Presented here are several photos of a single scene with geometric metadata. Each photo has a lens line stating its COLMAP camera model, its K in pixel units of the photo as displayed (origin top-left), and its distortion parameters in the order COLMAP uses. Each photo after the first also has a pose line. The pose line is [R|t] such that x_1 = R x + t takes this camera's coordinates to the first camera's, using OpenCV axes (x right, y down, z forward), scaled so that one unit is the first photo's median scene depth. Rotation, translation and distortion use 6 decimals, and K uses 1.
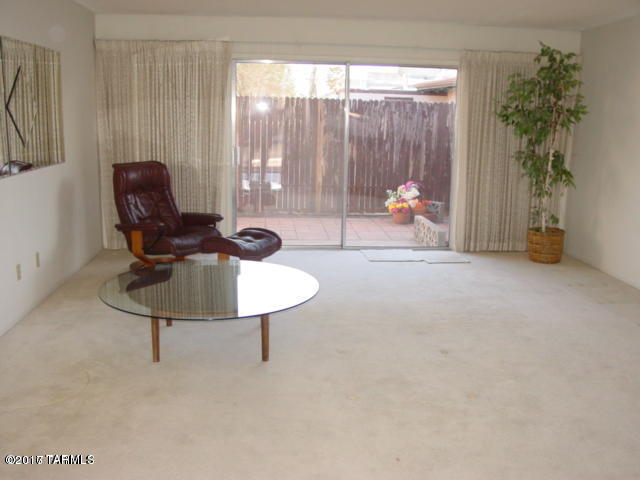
lens RADIAL K [[665.5, 0, 320.0], [0, 665.5, 240.0], [0, 0, 1]] dist [-0.095772, 0.004699]
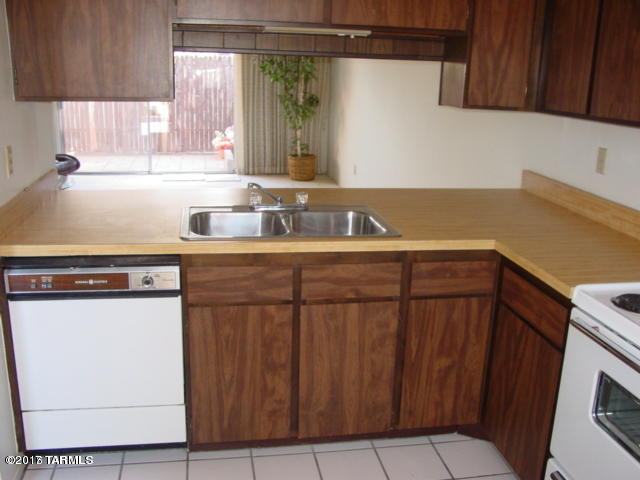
lens RADIAL K [[665.5, 0, 320.0], [0, 665.5, 240.0], [0, 0, 1]] dist [-0.095772, 0.004699]
pose [[0.995963, -0.023938, 0.086509, 0.252985], [0.018119, 0.997559, 0.067432, 0.061949], [-0.087912, -0.065592, 0.993966, -0.317068]]
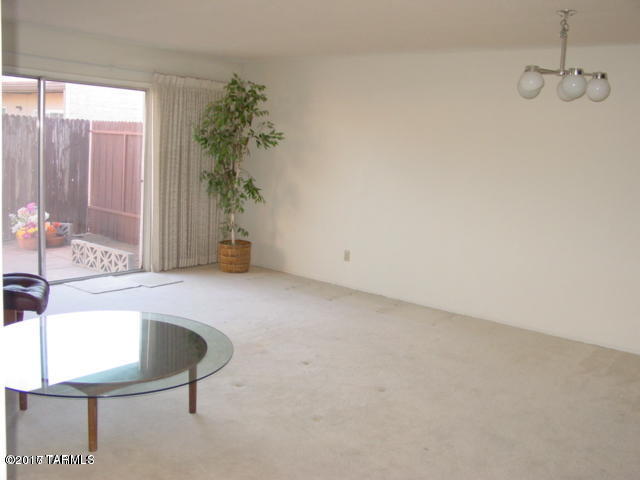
lens RADIAL K [[665.5, 0, 320.0], [0, 665.5, 240.0], [0, 0, 1]] dist [-0.095772, 0.004699]
pose [[0.686675, -0.088057, 0.721612, -0.345179], [0.093517, 0.995089, 0.032439, -0.040943], [-0.720925, 0.045208, 0.691537, 0.126312]]
